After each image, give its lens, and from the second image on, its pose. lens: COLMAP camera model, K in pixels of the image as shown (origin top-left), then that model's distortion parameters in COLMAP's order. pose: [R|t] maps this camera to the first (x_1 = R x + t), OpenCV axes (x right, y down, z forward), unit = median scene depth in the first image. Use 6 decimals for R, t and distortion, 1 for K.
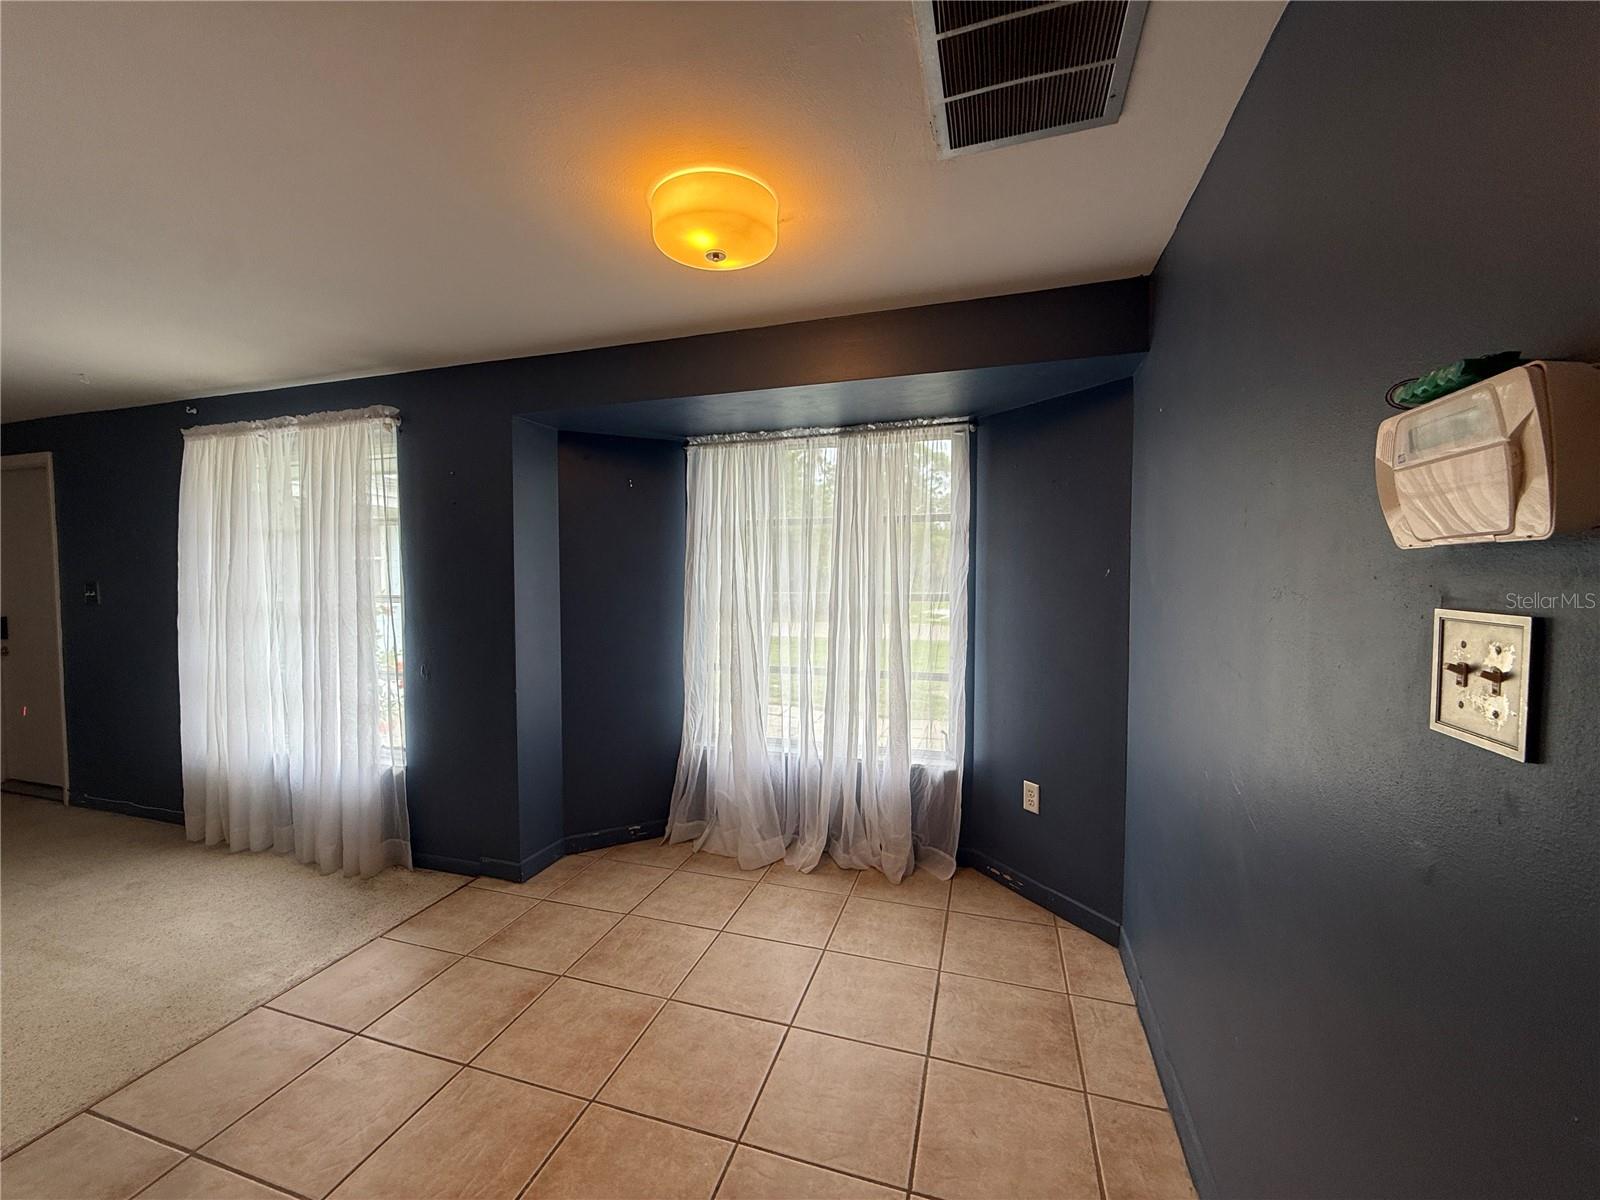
lens RADIAL K [[637.8, 0, 794.2], [0, 637.8, 598.6], [0, 0, 1]] dist [-0.000127, 0.000037]
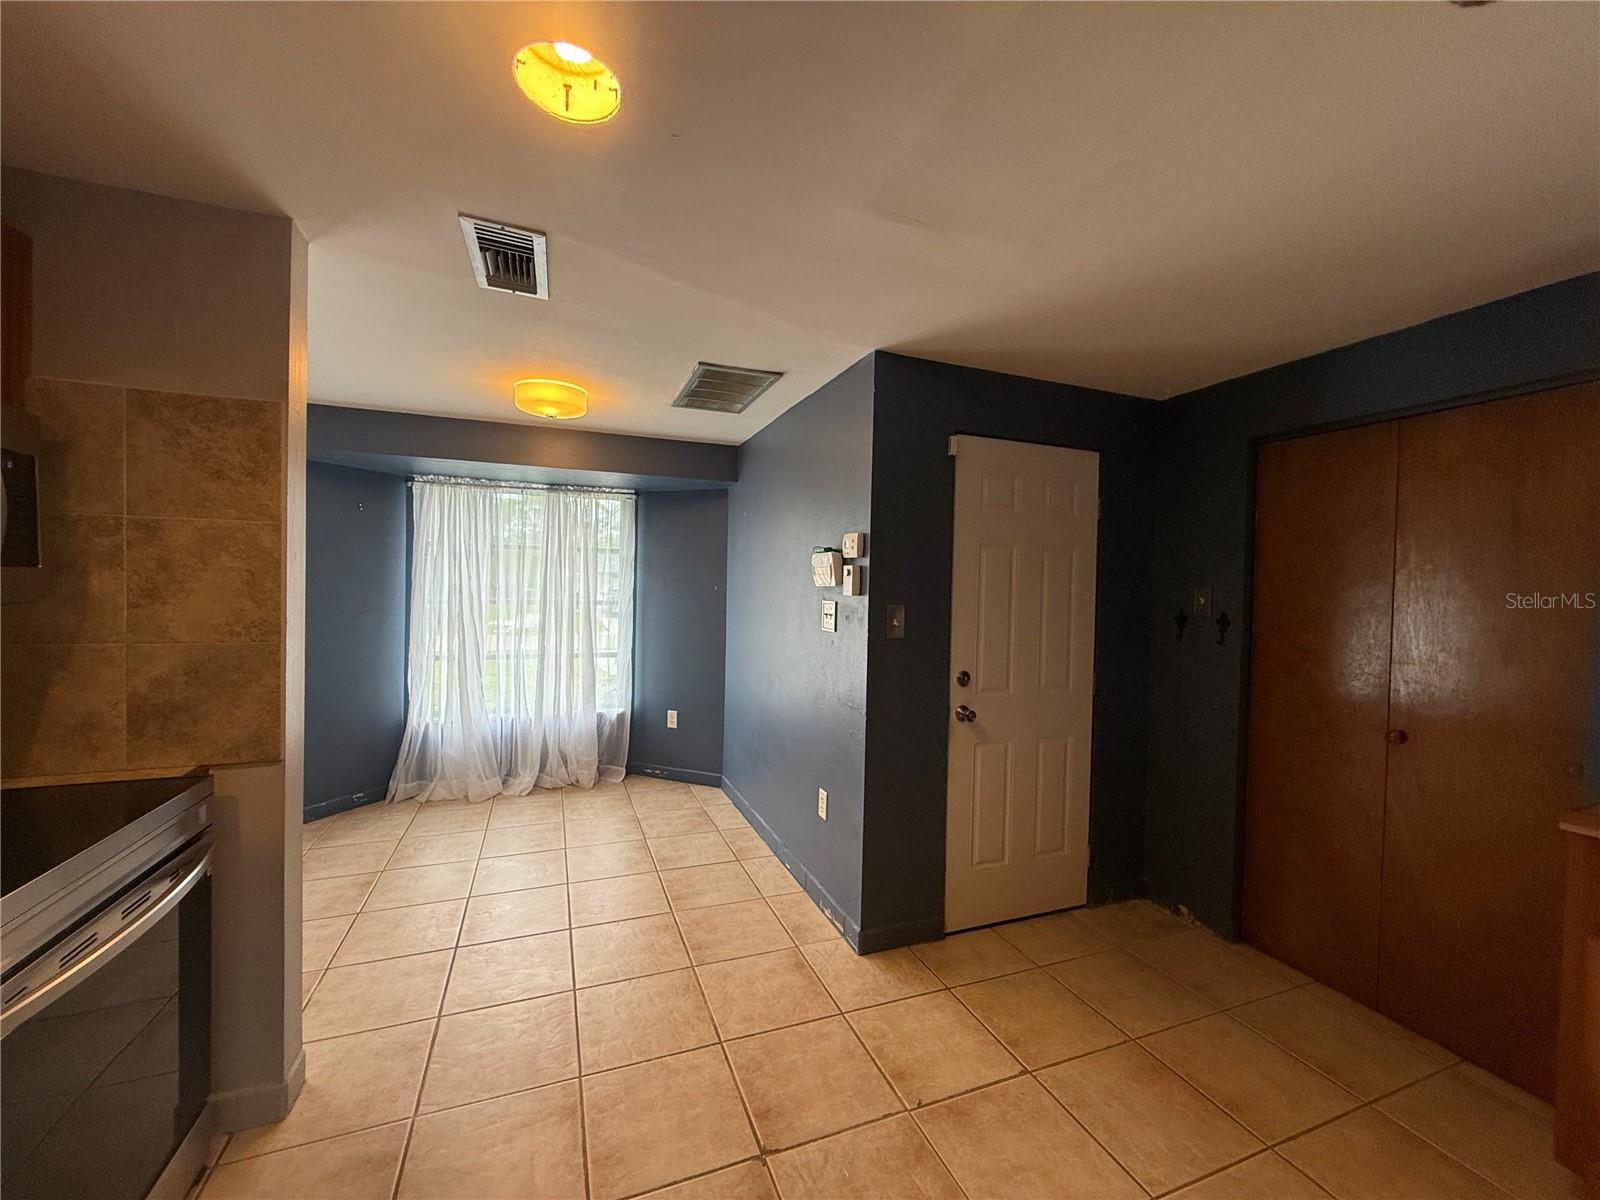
lens RADIAL K [[637.8, 0, 794.2], [0, 637.8, 598.6], [0, 0, 1]] dist [-0.000127, 0.000037]
pose [[0.782588, 0.008021, 0.622488, -0.396231], [0.002931, 0.999858, -0.016568, 0.015883], [-0.622533, 0.014791, 0.782454, -0.490718]]
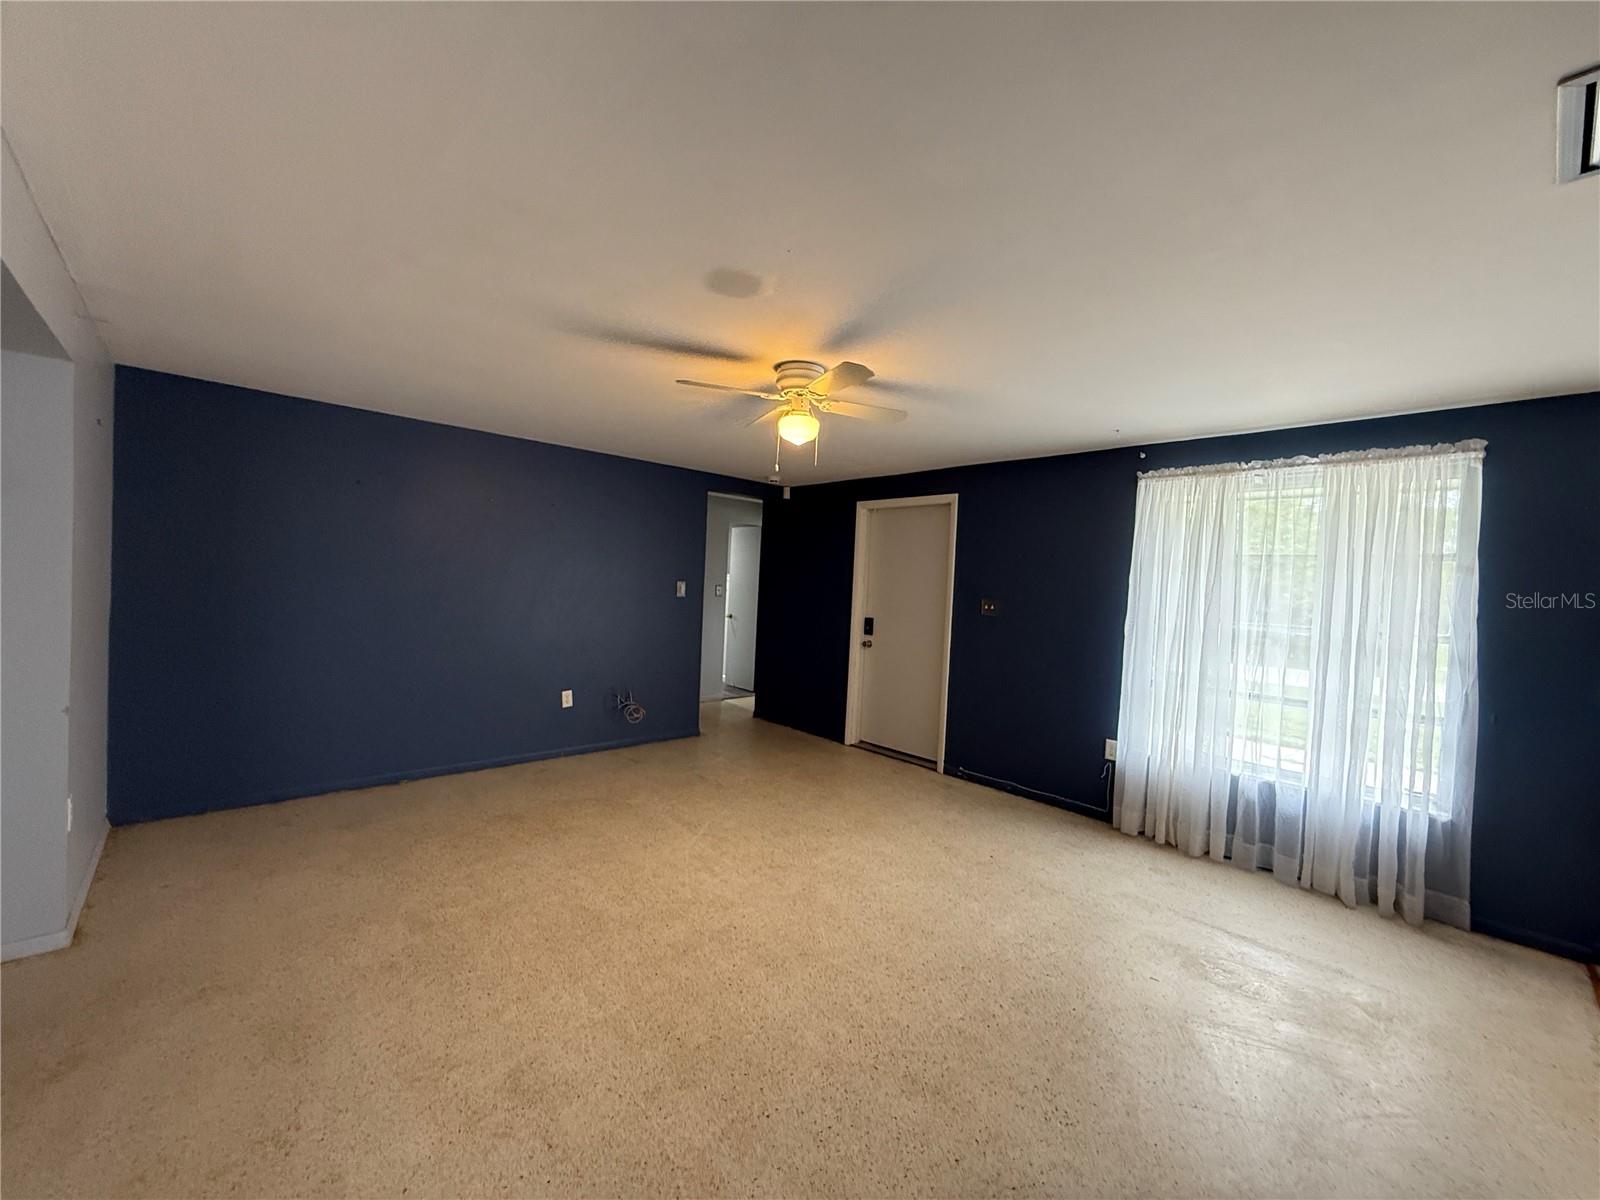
lens RADIAL K [[637.8, 0, 794.2], [0, 637.8, 598.6], [0, 0, 1]] dist [-0.000127, 0.000037]
pose [[0.867349, 0.055994, -0.494541, -1.020851], [-0.071543, 0.997359, -0.012550, 0.022477], [0.492532, 0.046266, 0.869064, -0.322292]]
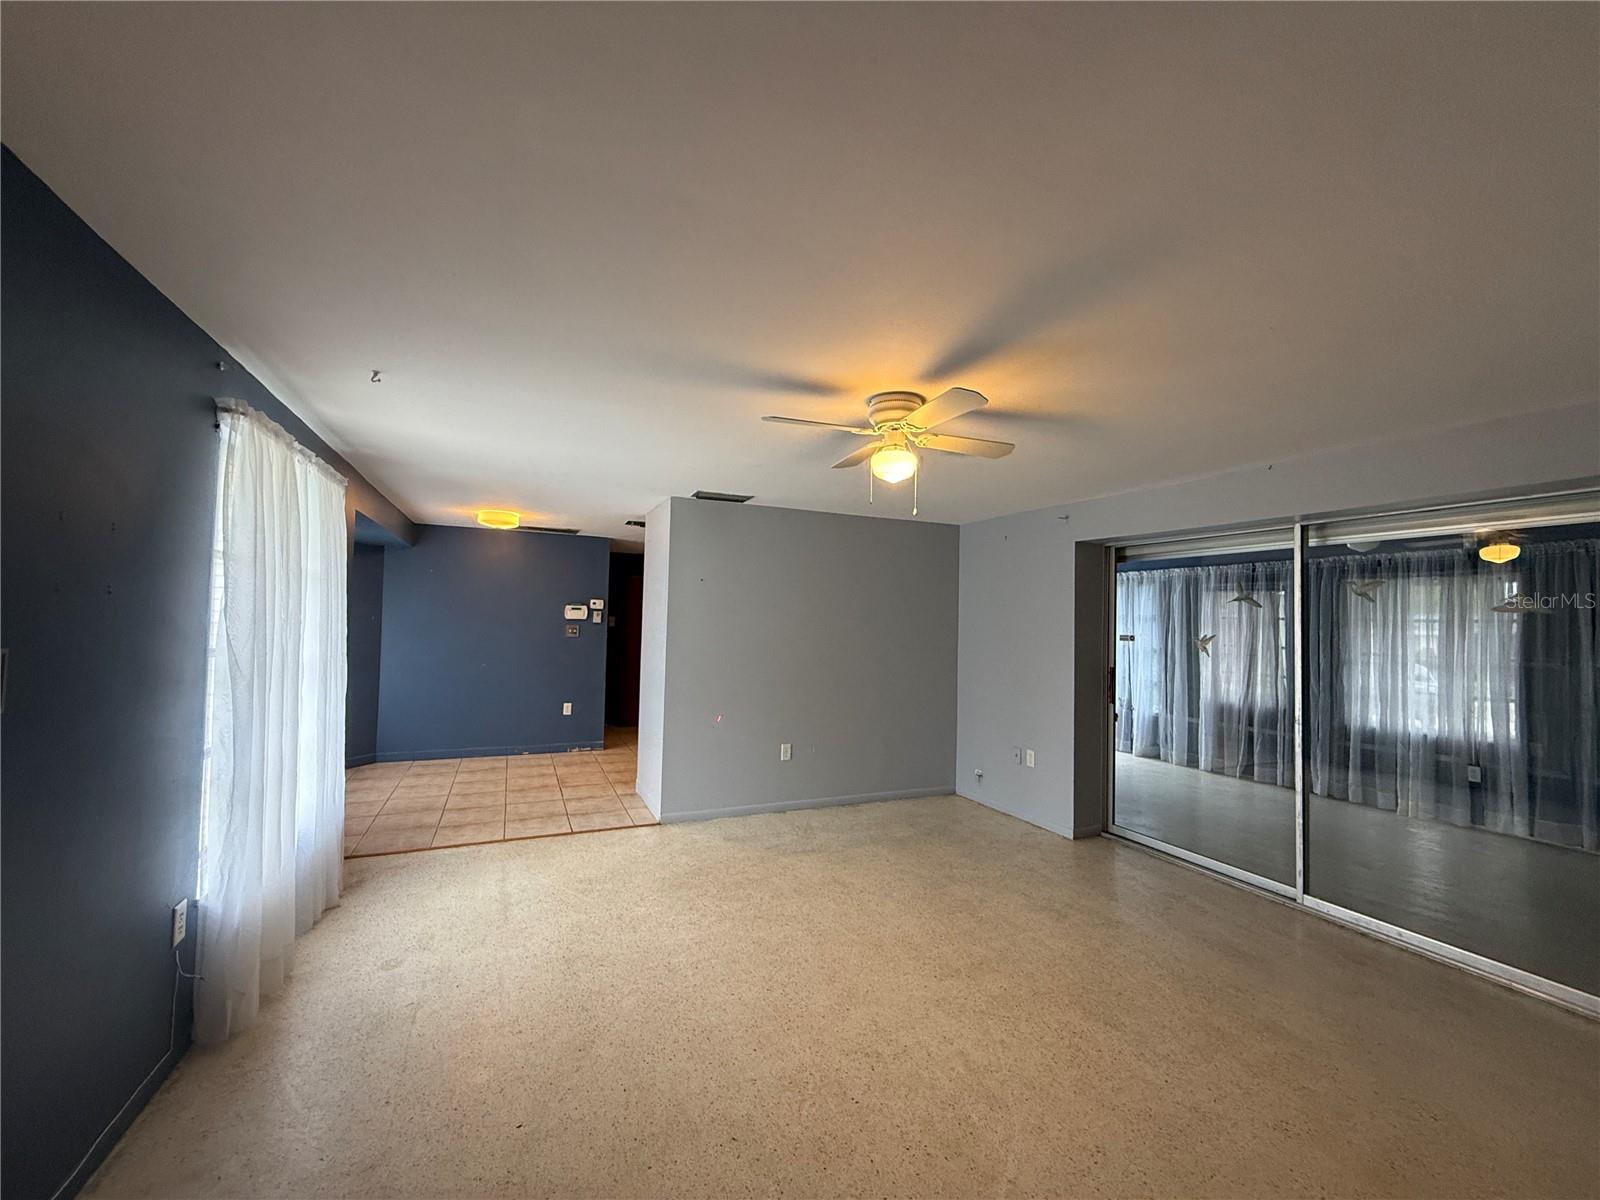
lens RADIAL K [[637.8, 0, 794.2], [0, 637.8, 598.6], [0, 0, 1]] dist [-0.000127, 0.000037]
pose [[-0.659343, 0.016846, 0.751654, -2.026575], [0.012193, 0.999857, -0.011714, -0.052210], [-0.751744, 0.001441, -0.659454, 1.125235]]
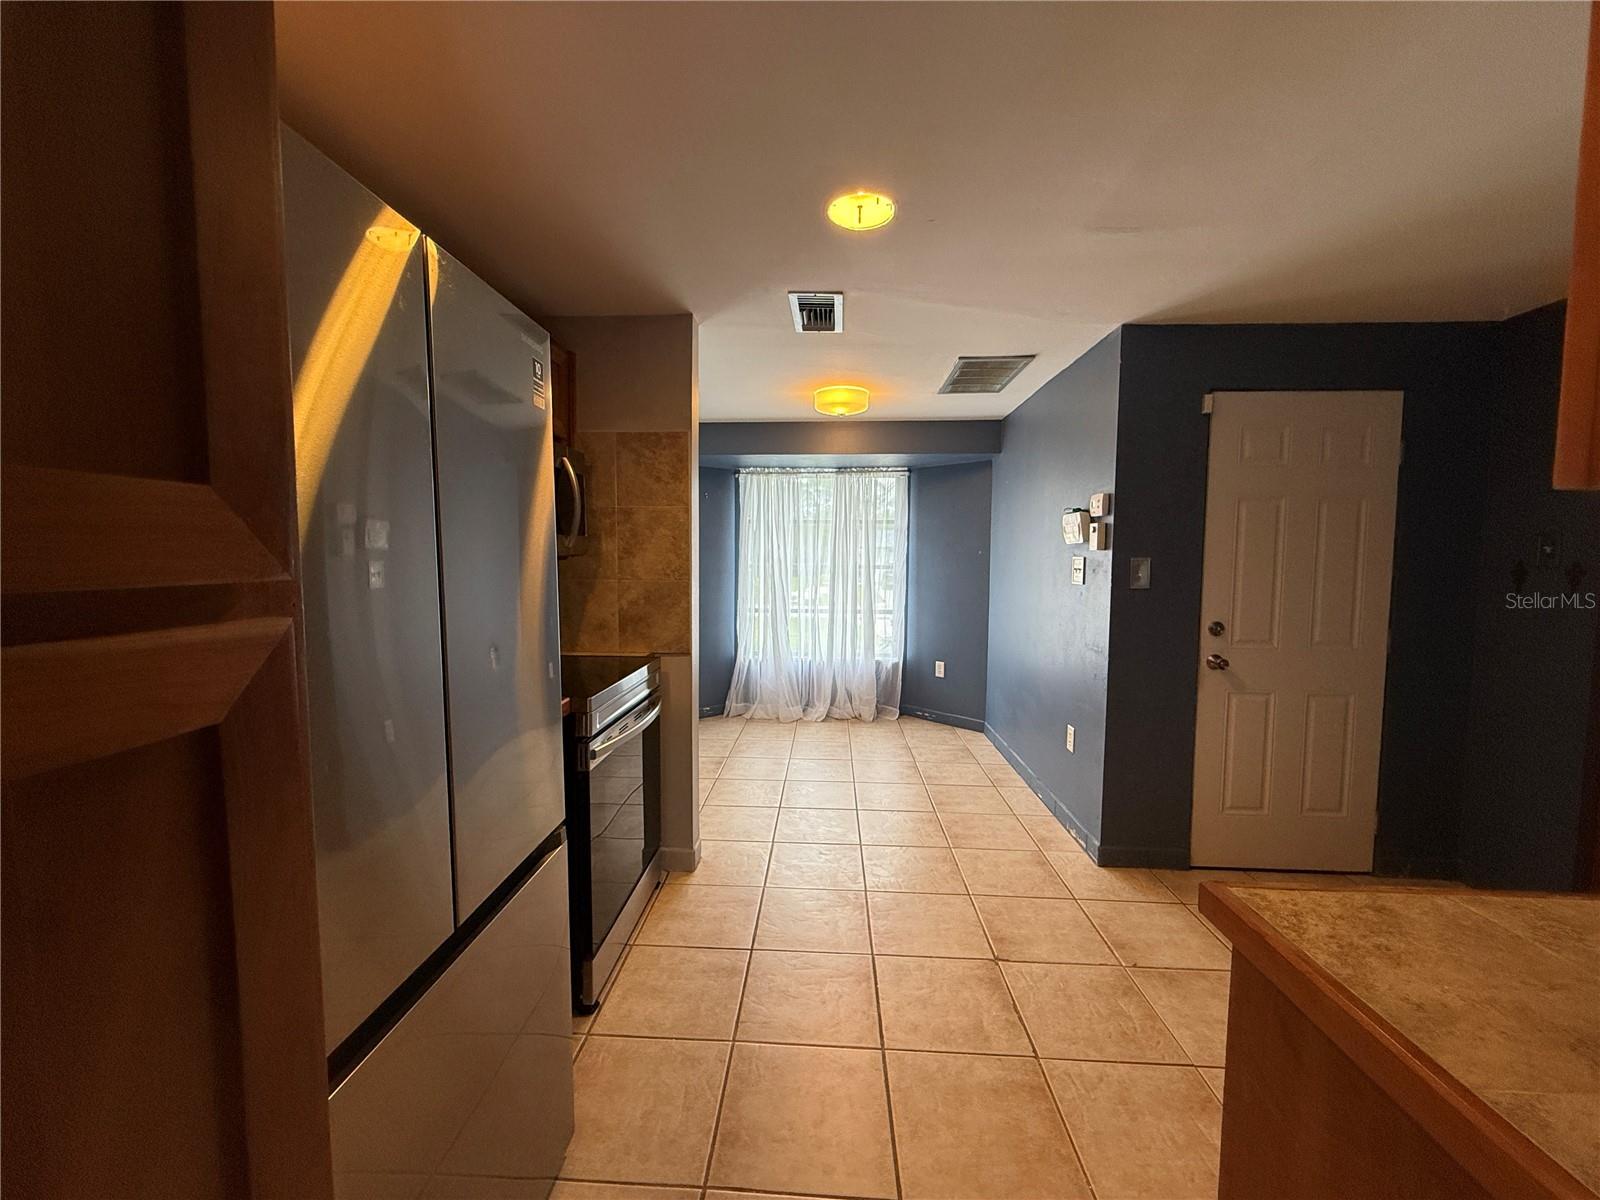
lens RADIAL K [[637.8, 0, 794.2], [0, 637.8, 598.6], [0, 0, 1]] dist [-0.000127, 0.000037]
pose [[0.969582, -0.006149, 0.244690, -0.475801], [0.000581, 0.999739, 0.022822, 0.047775], [-0.244767, -0.021986, 0.969333, -0.683340]]
